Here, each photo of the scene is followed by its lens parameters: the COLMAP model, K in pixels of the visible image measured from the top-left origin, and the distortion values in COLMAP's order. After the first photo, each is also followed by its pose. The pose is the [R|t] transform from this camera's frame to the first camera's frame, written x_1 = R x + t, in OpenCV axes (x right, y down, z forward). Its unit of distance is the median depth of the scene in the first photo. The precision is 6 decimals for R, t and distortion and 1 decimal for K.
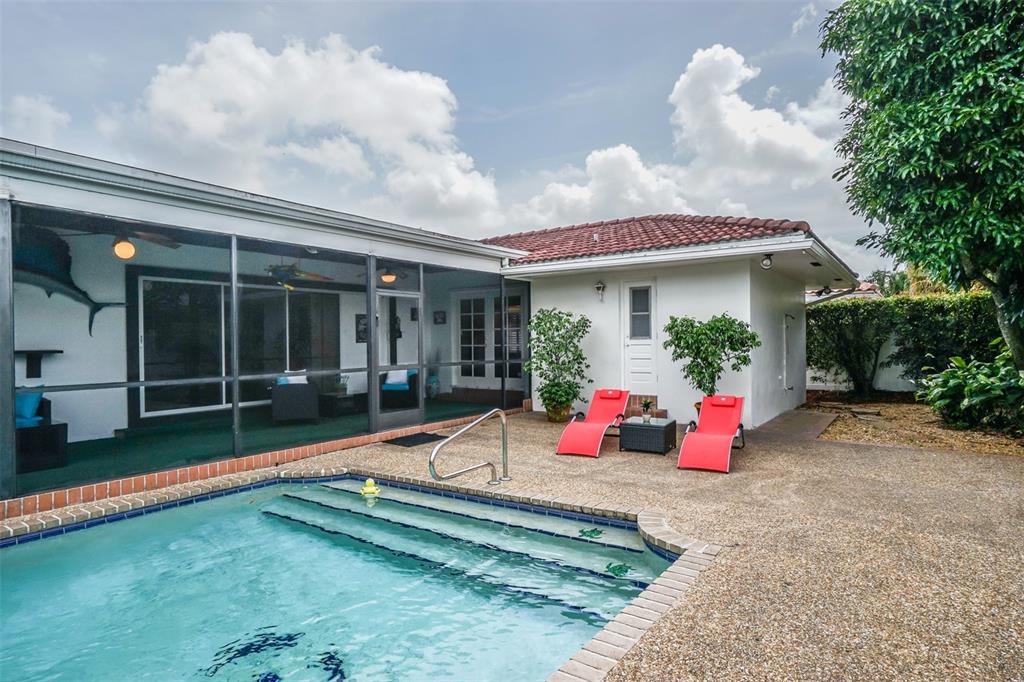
lens RADIAL K [[573.4, 0, 512.4], [0, 573.4, 346.7], [0, 0, 1]] dist [0.000180, 0.002181]
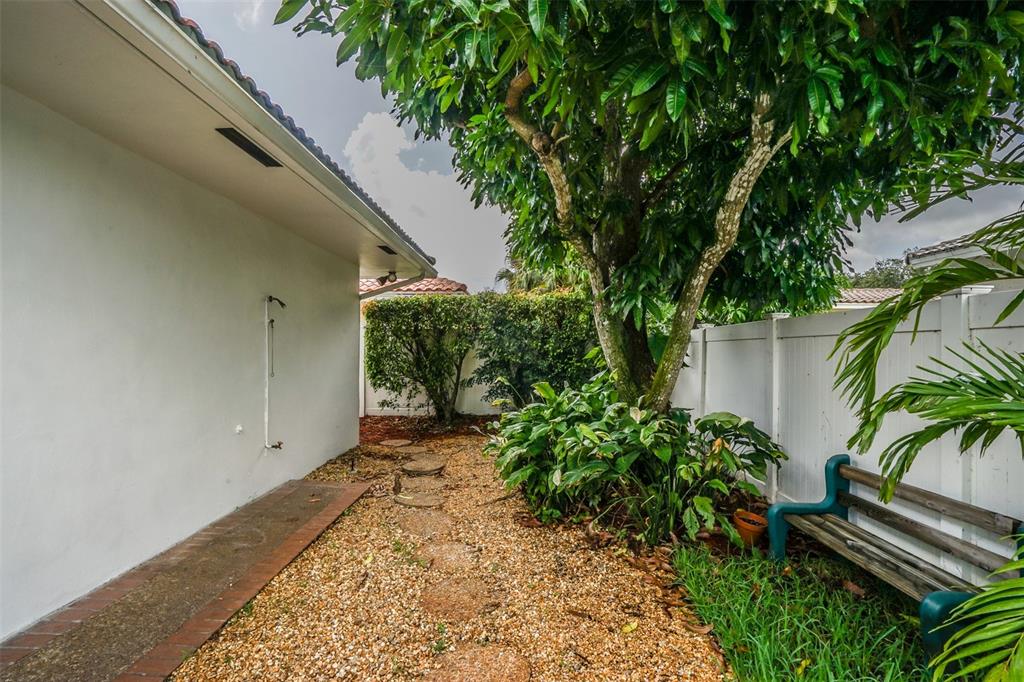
lens RADIAL K [[466.0, 0, 511.0], [0, 466.0, 345.0], [0, 0, 1]] dist [-0.028685, 0.006263]
pose [[0.828687, 0.016295, 0.559474, 0.351457], [-0.004831, 0.999747, -0.021963, -0.005451], [-0.559691, 0.015498, 0.828557, 0.455789]]
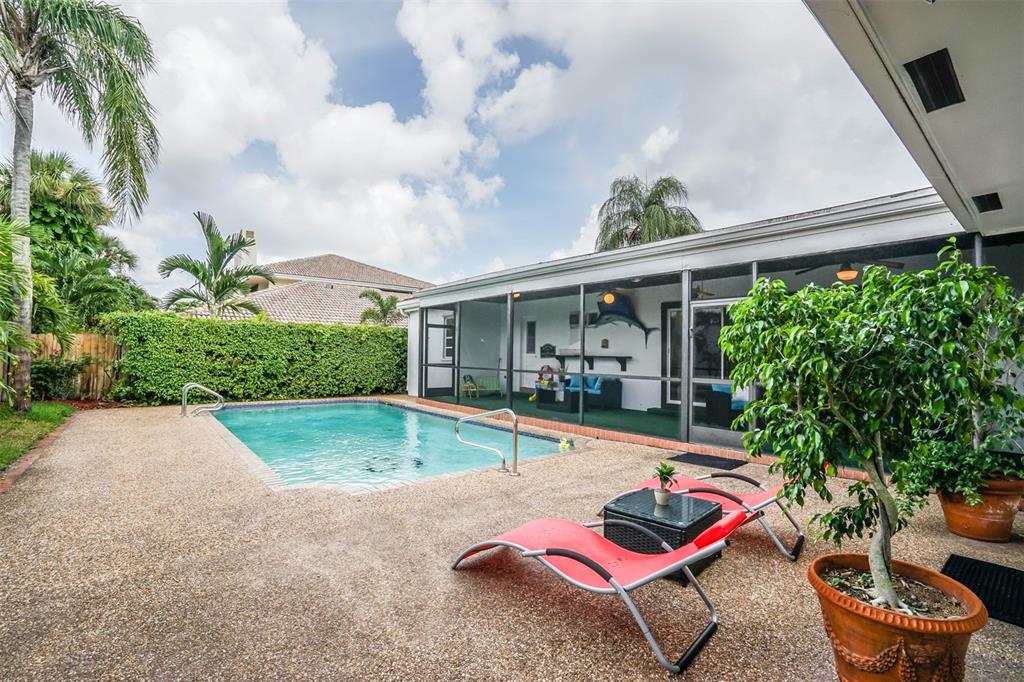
lens RADIAL K [[466.0, 0, 513.2], [0, 466.0, 344.7], [0, 0, 1]] dist [-0.028685, 0.006263]
pose [[-0.272162, -0.012124, -0.962175, 0.821914], [-0.017633, 0.999816, -0.007611, -0.013984], [0.962090, 0.014895, -0.272325, 1.174191]]
